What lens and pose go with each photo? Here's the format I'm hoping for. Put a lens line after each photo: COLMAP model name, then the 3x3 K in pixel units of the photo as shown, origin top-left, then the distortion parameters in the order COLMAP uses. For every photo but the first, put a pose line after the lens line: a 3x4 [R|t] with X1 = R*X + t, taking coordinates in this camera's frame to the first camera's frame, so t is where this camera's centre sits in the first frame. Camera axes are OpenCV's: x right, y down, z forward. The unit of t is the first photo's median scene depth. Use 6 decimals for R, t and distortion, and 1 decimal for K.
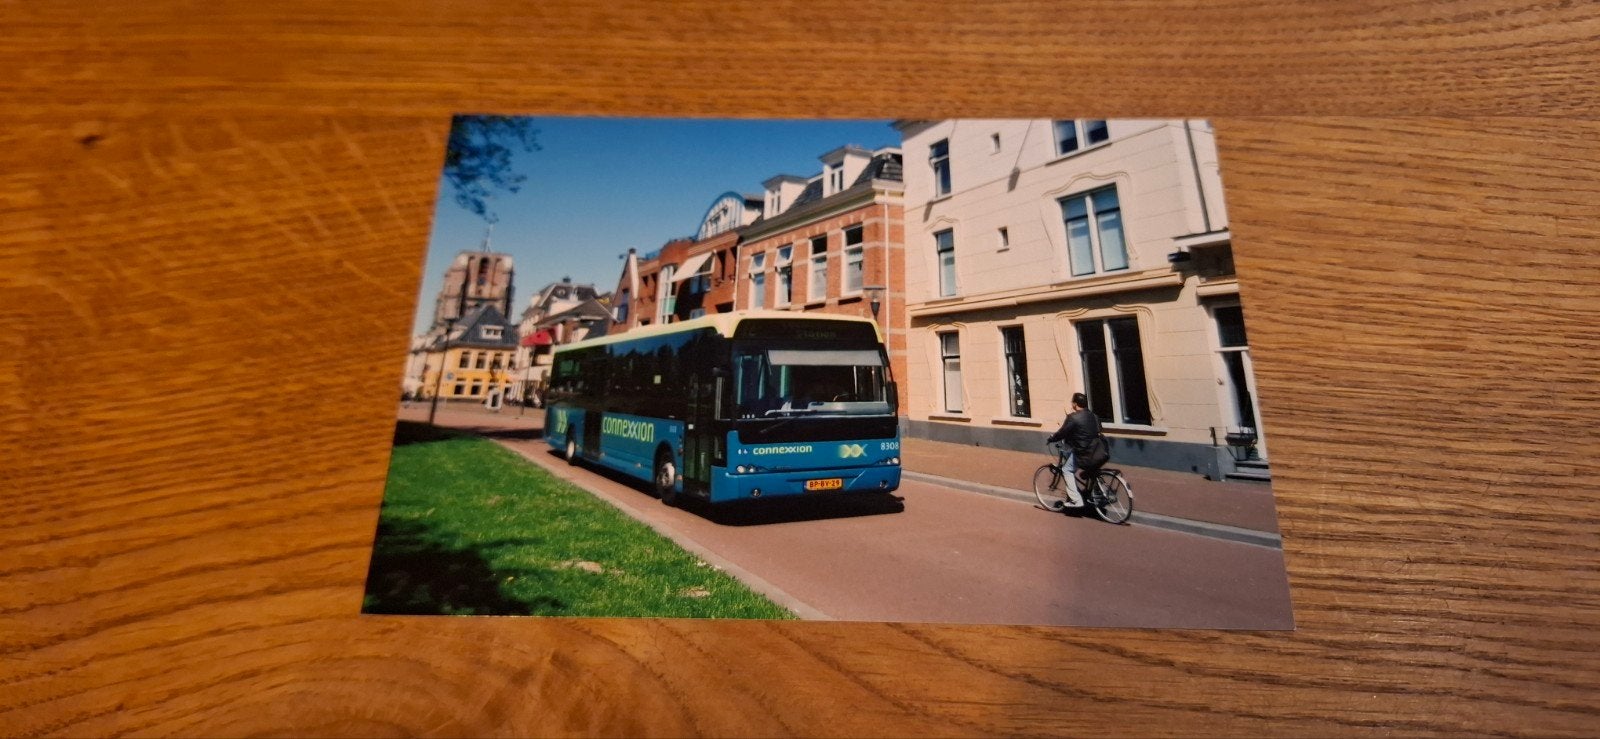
lens RADIAL K [[1072.1, 0, 805.1], [0, 1072.1, 381.5], [0, 0, 1]] dist [0.028687, -0.067155]
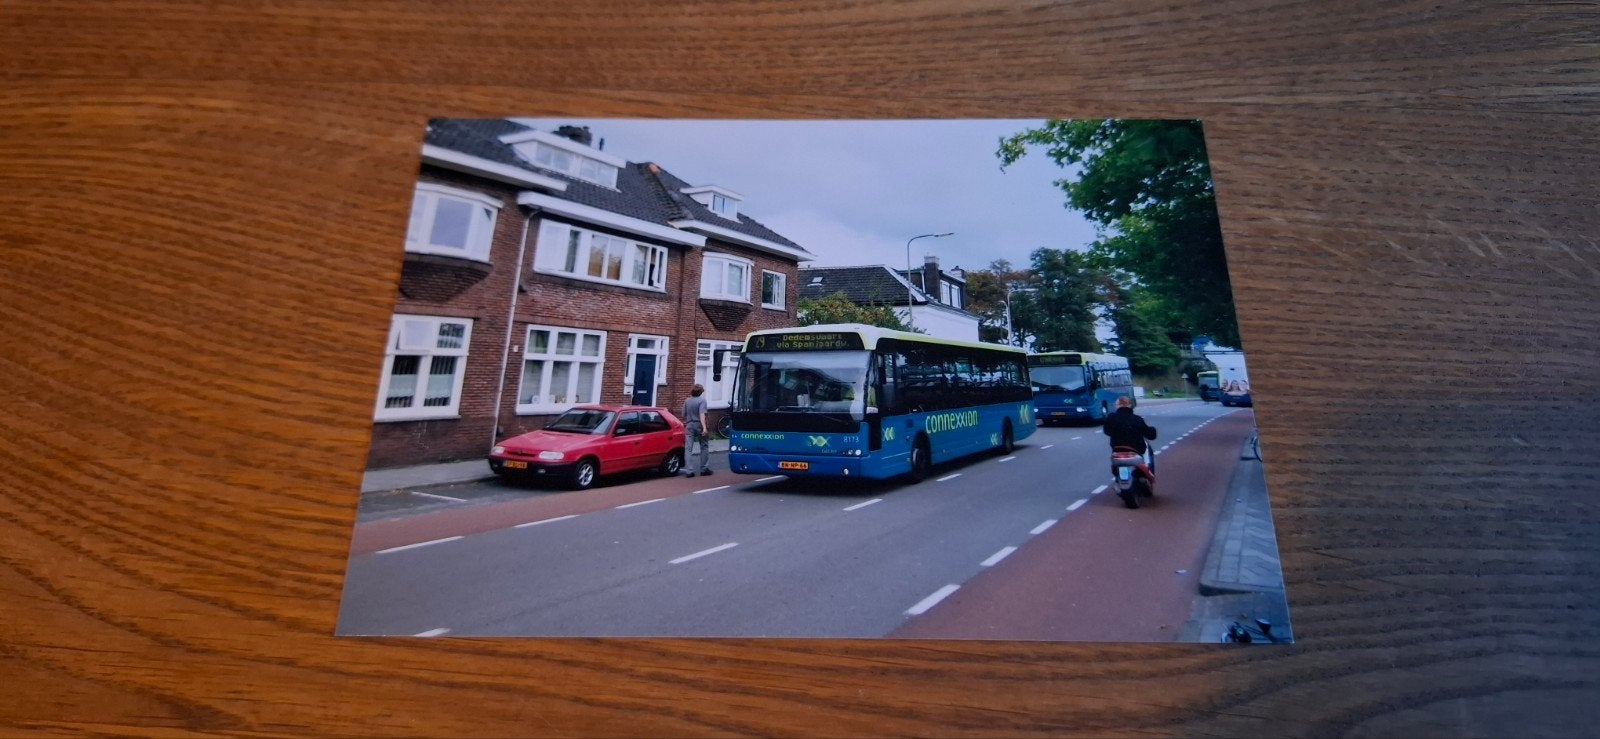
lens RADIAL K [[1072.1, 0, 806.4], [0, 1072.1, 374.8], [0, 0, 1]] dist [0.028687, -0.067155]
pose [[0.999476, 0.032311, 0.001835, 0.694619], [-0.032318, 0.999471, 0.003660, 0.011468], [-0.001716, -0.003717, 0.999992, -0.008373]]
